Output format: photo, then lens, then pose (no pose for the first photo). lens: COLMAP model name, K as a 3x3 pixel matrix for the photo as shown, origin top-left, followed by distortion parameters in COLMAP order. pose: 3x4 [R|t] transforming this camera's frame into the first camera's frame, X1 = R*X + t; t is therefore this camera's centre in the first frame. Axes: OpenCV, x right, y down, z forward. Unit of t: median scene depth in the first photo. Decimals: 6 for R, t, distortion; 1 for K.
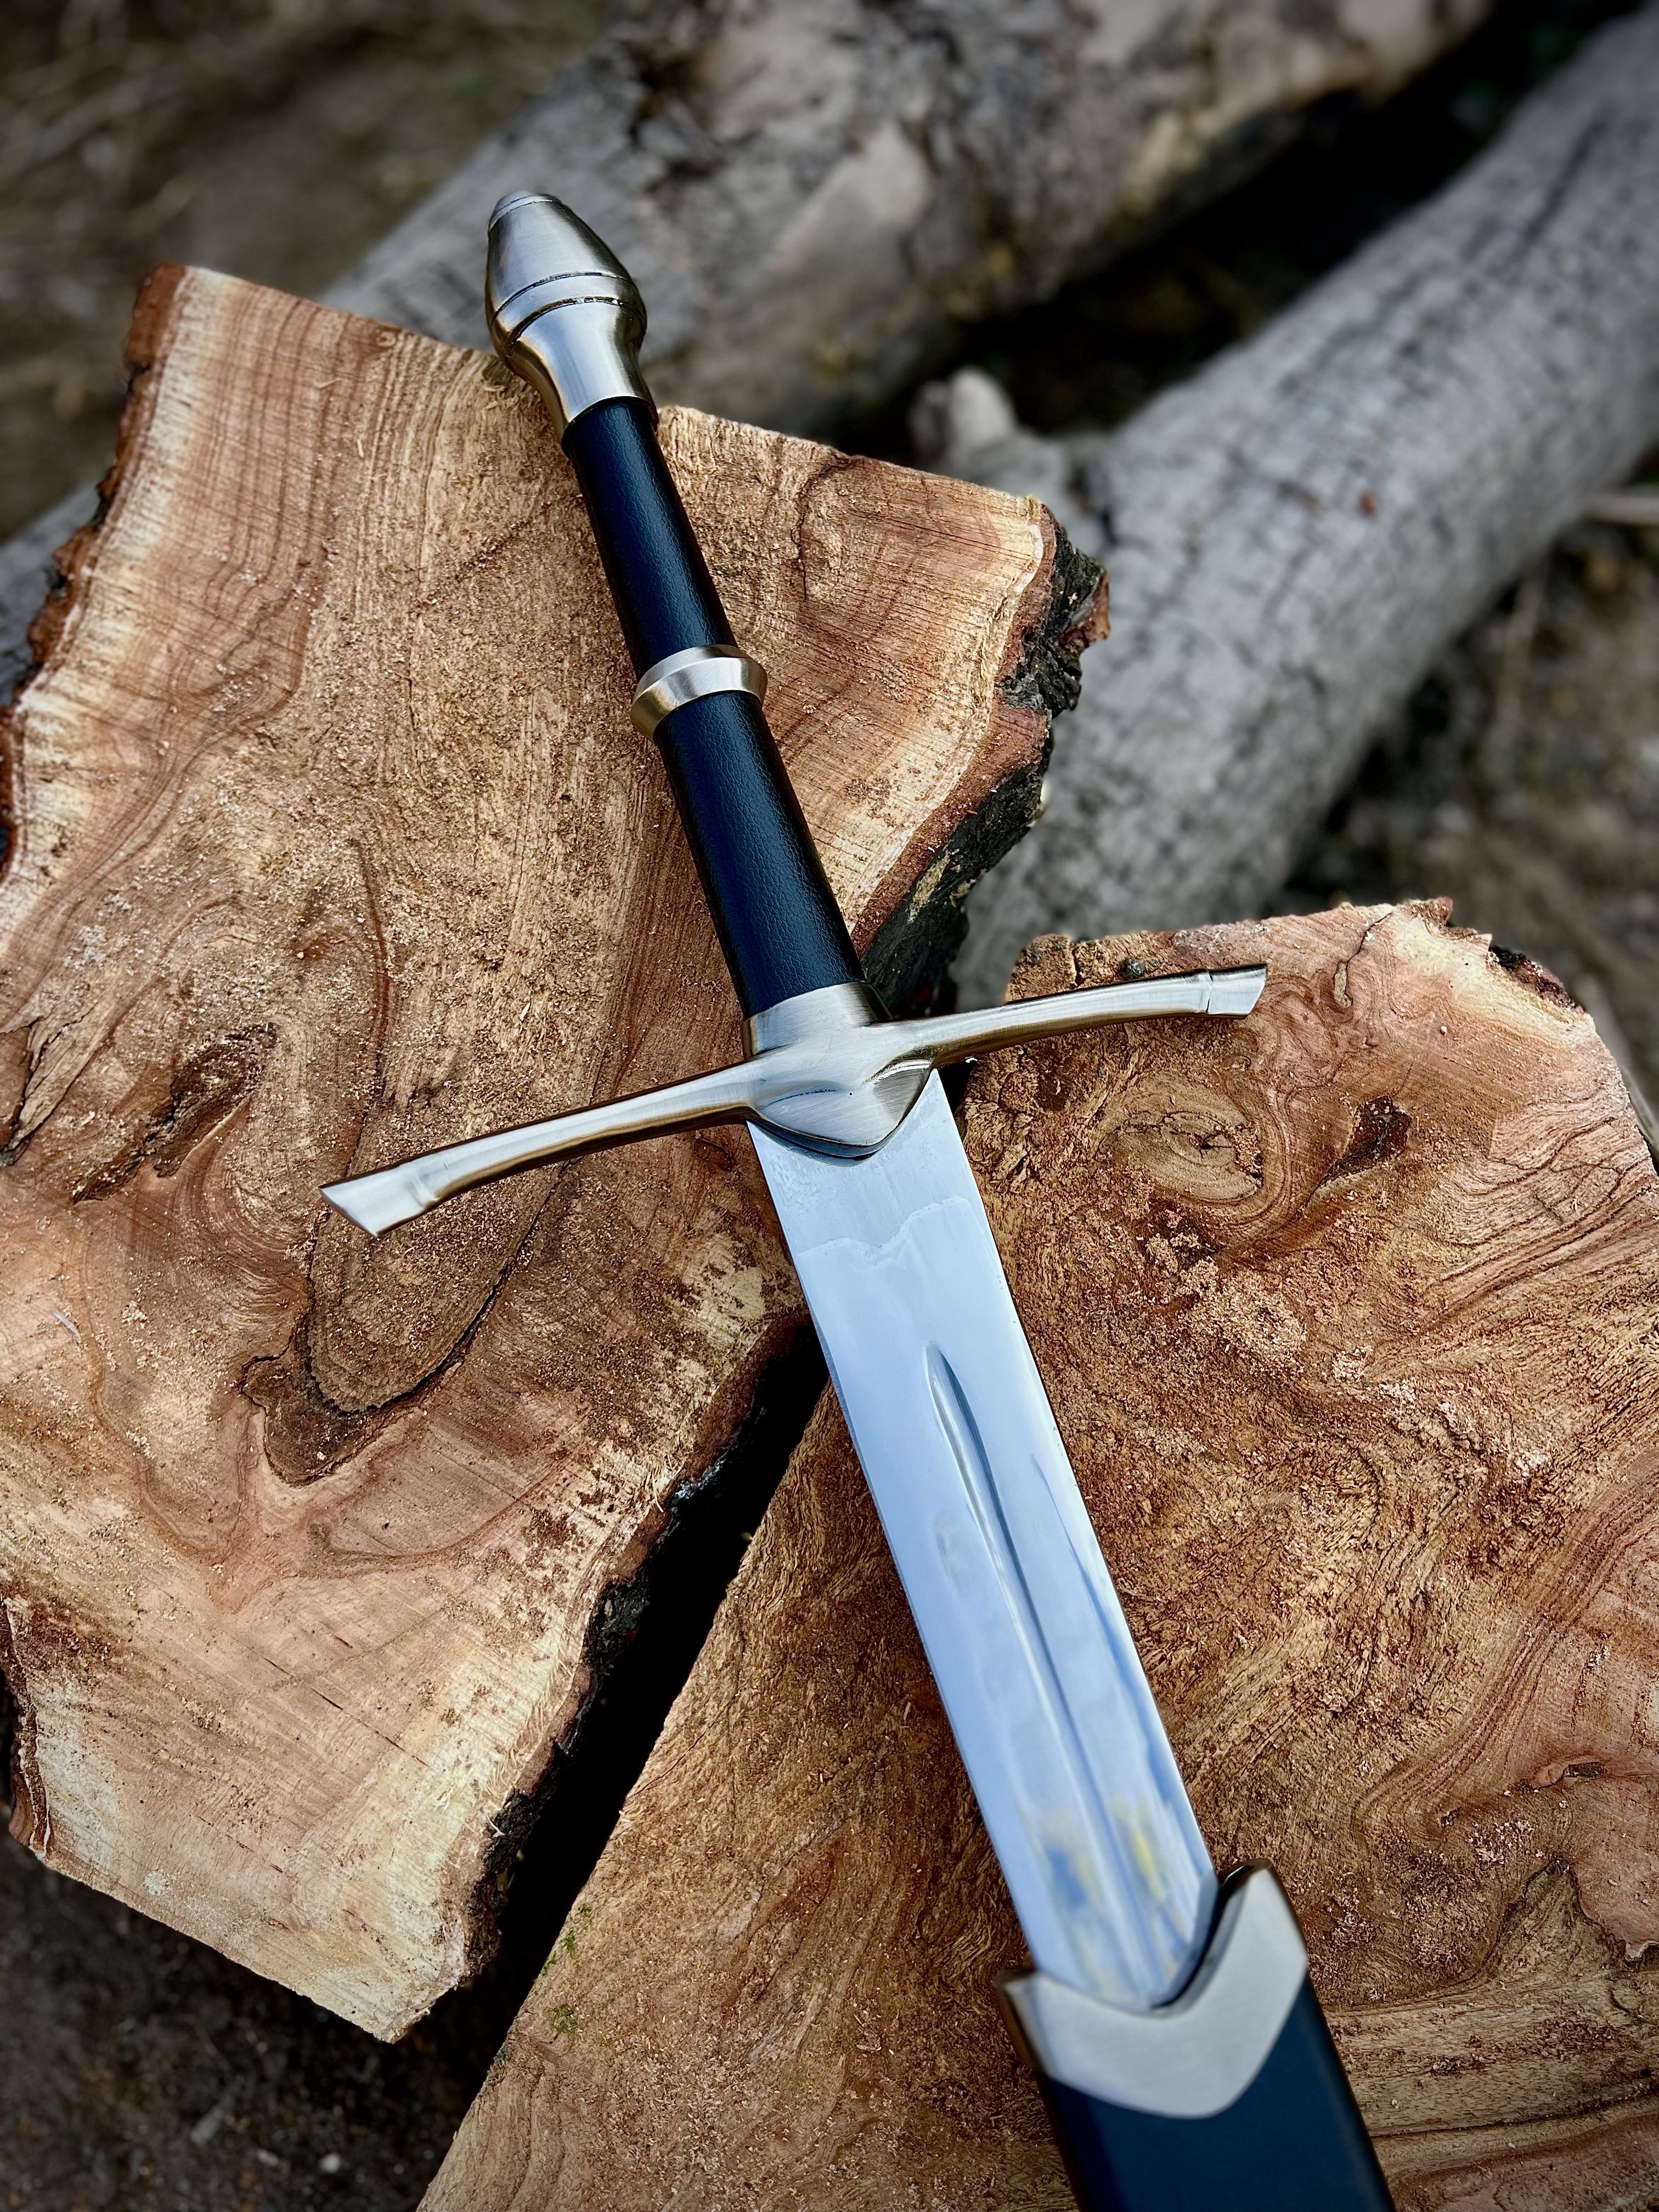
lens RADIAL K [[1698.1, 0, 825.5], [0, 1698.1, 1117.4], [0, 0, 1]] dist [0.022243, -0.040414]
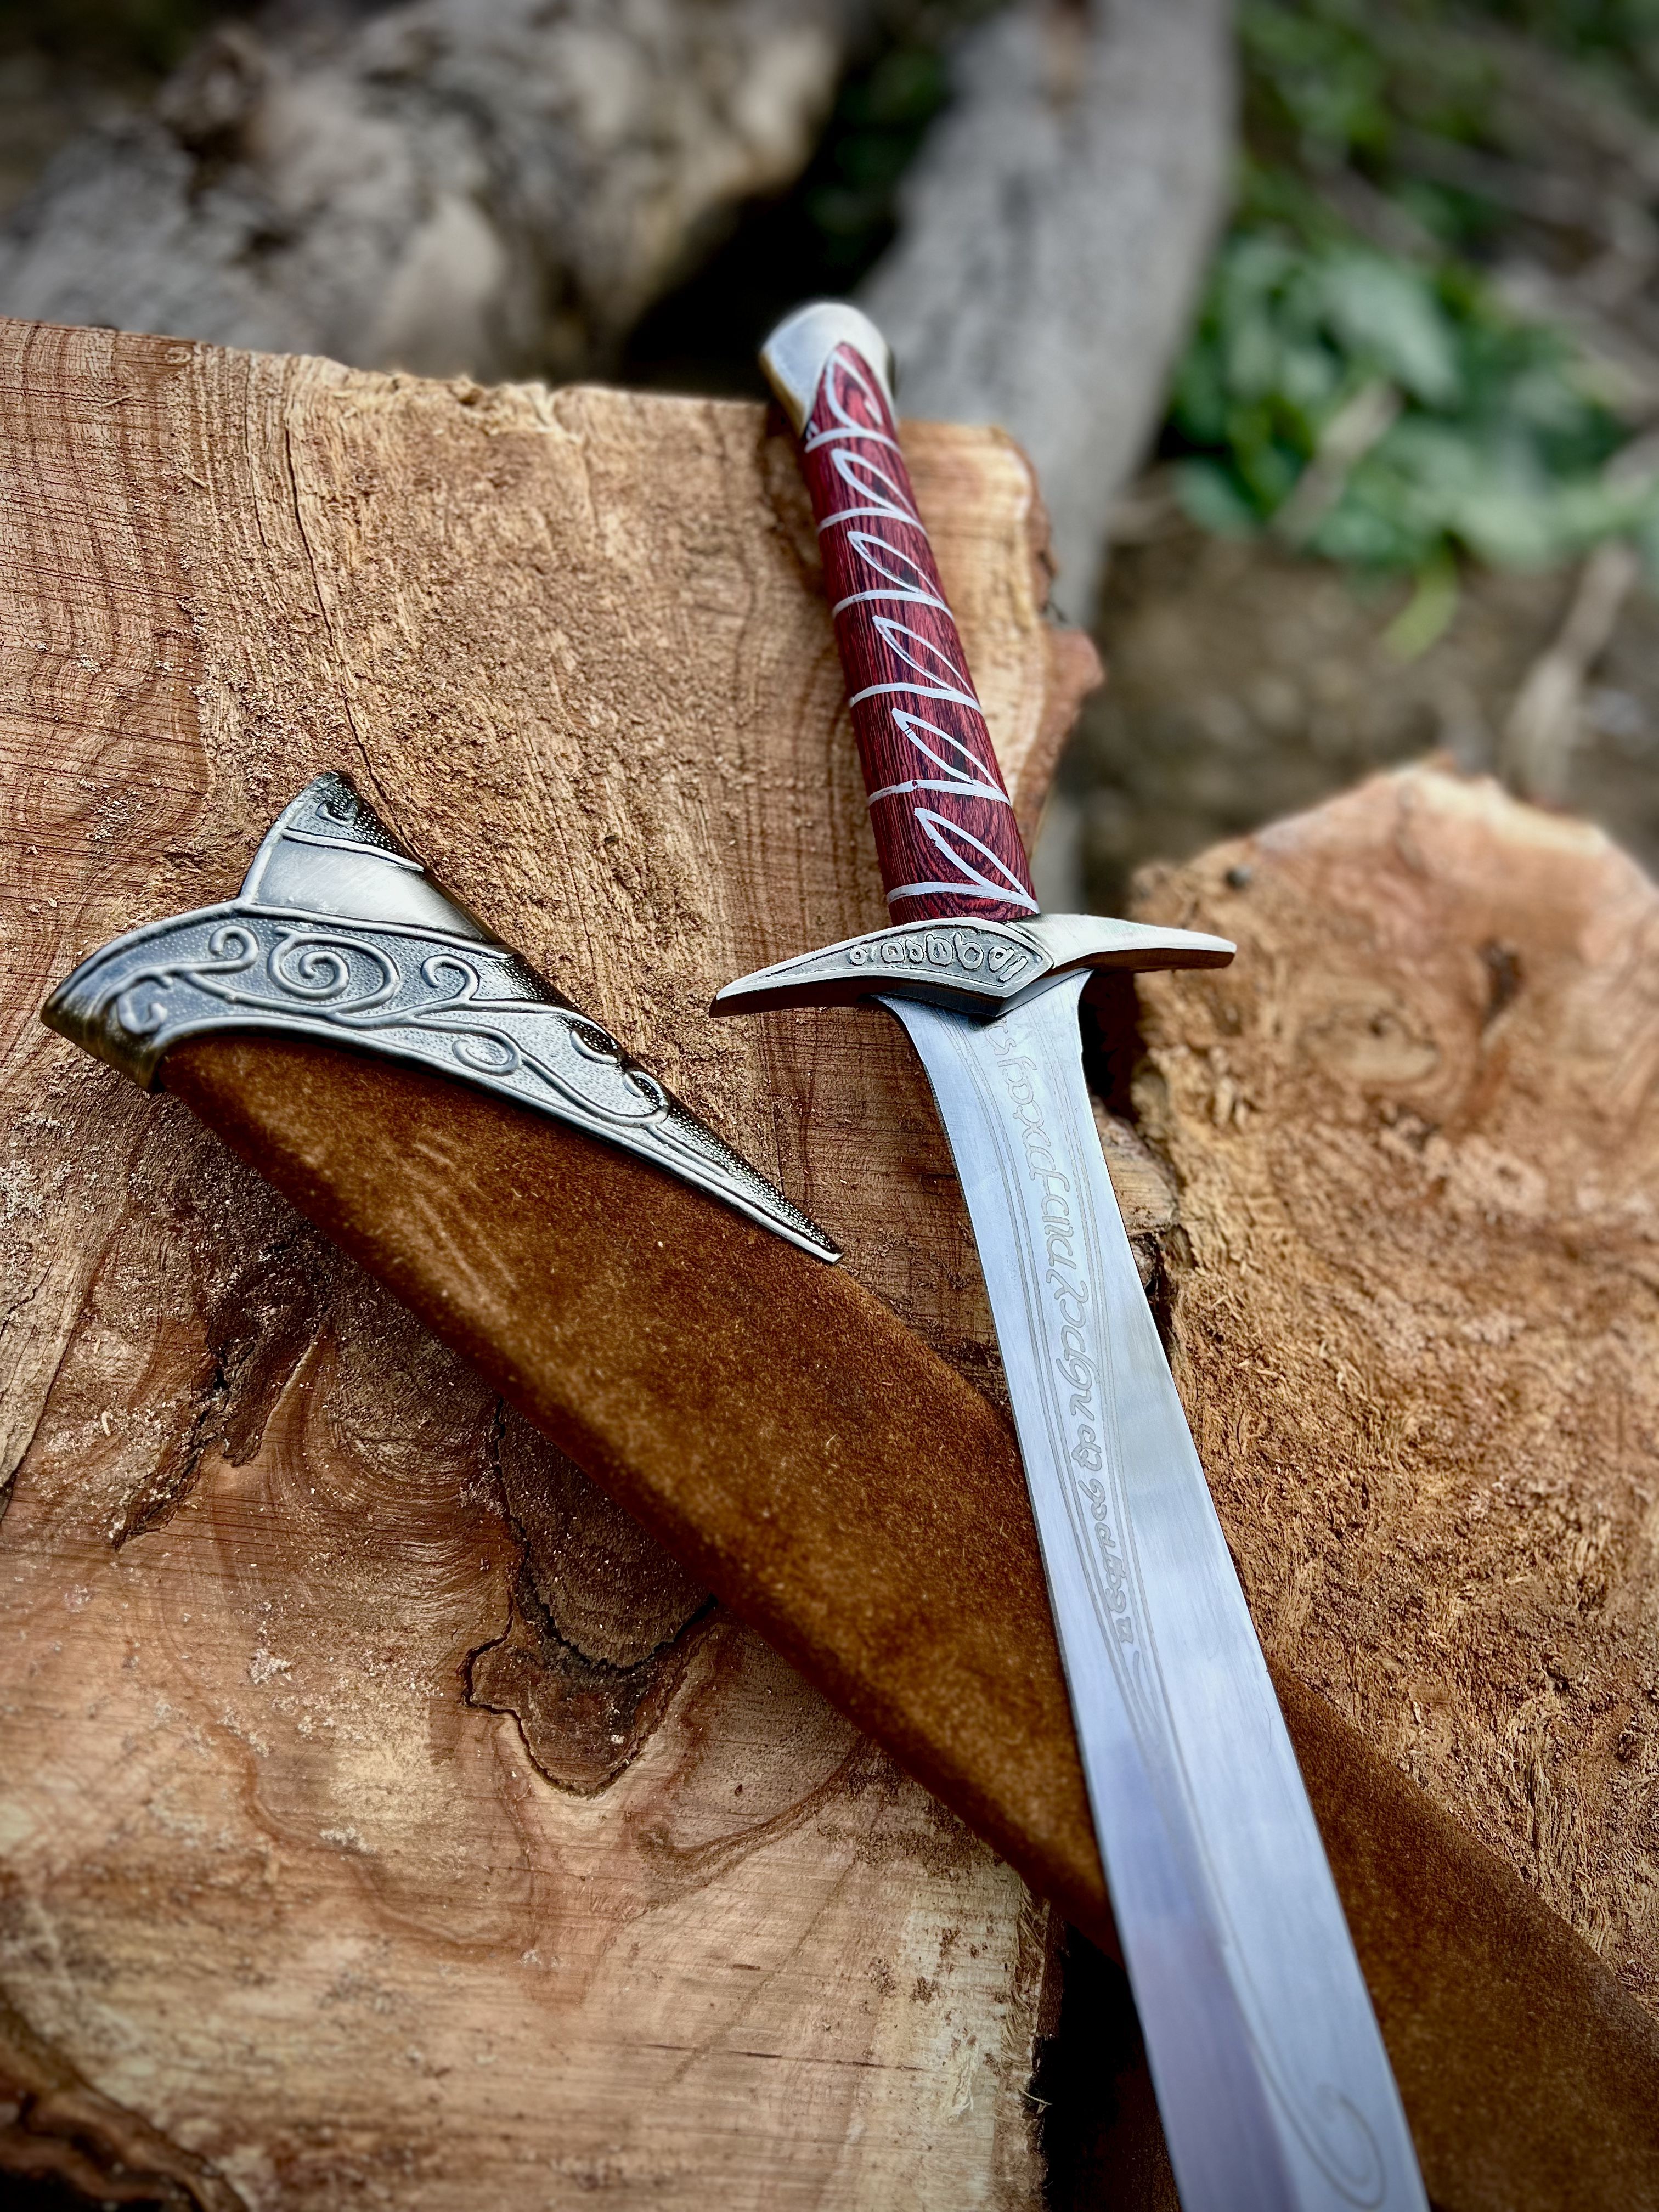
lens RADIAL K [[1698.1, 0, 819.7], [0, 1698.1, 1122.3], [0, 0, 1]] dist [0.022243, -0.040414]
pose [[0.871169, -0.271171, 0.409306, -0.439621], [0.321998, 0.944879, -0.059346, 0.020537], [-0.370651, 0.183496, 0.910465, 0.252549]]
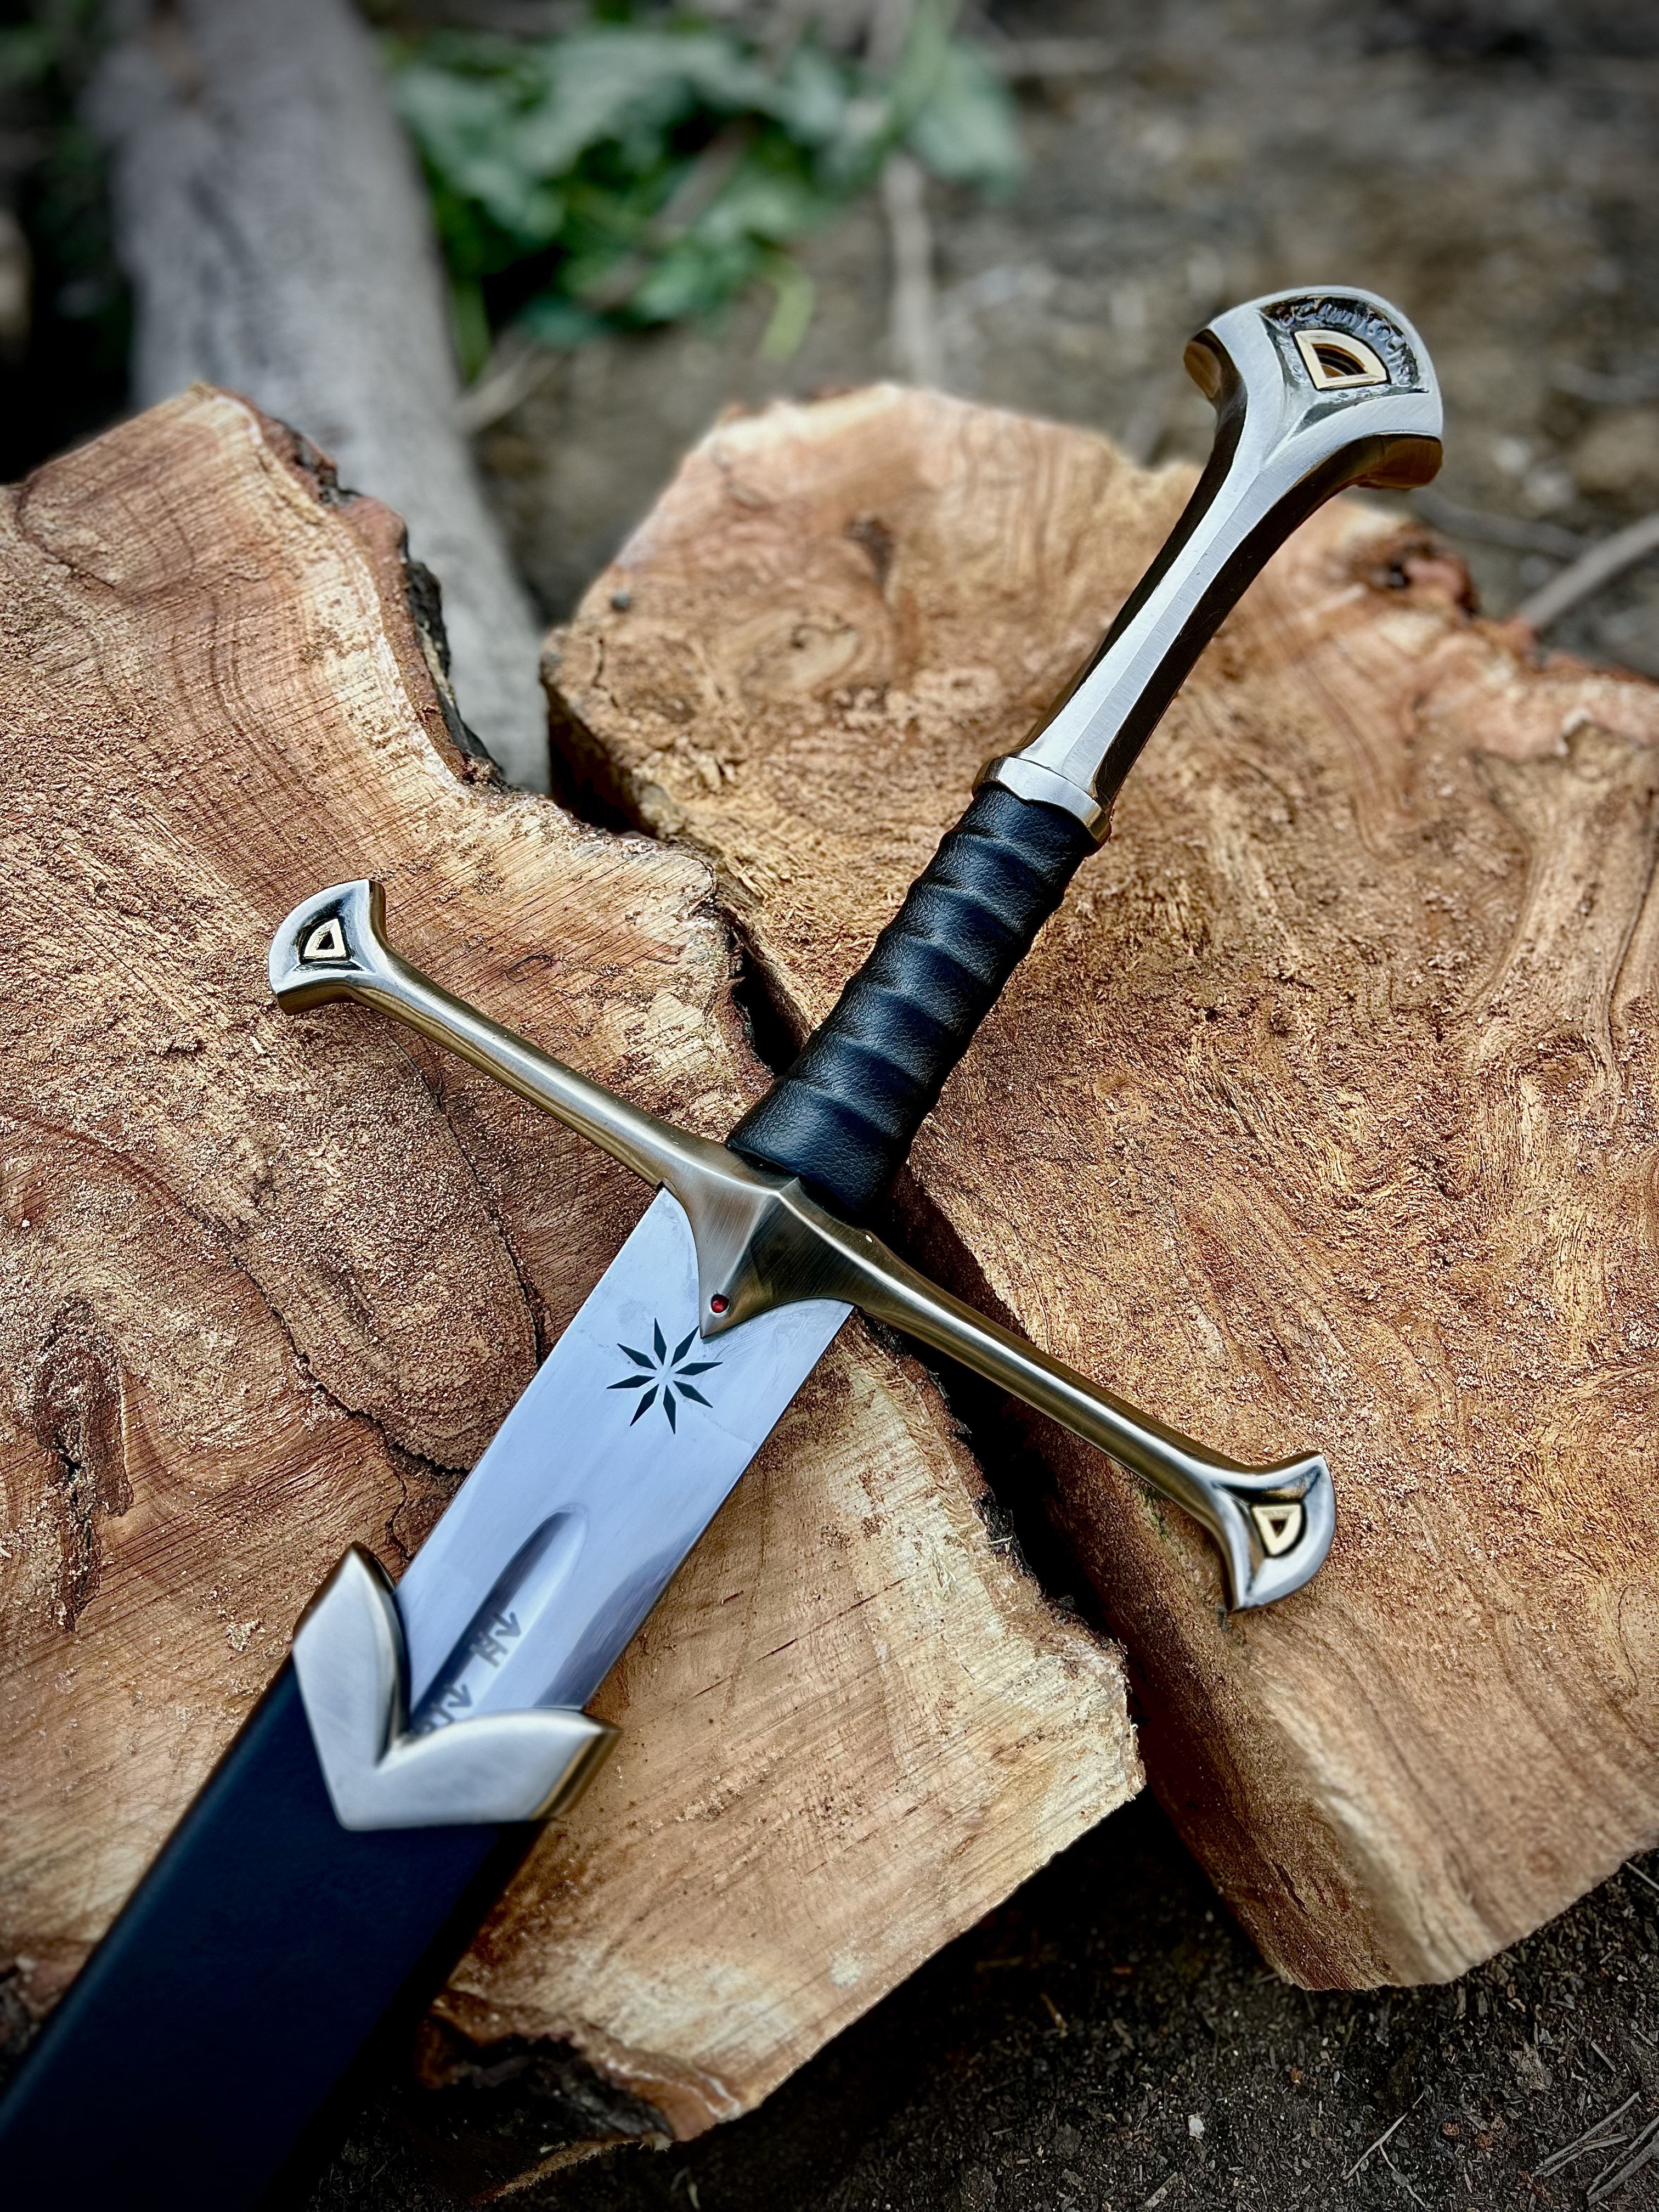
lens RADIAL K [[1698.1, 0, 832.5], [0, 1698.1, 1121.8], [0, 0, 1]] dist [0.022243, -0.040414]
pose [[0.526916, -0.734538, 0.427568, -0.431014], [0.811601, 0.584202, 0.003447, 0.199672], [-0.252318, 0.345198, 0.903977, 0.129081]]
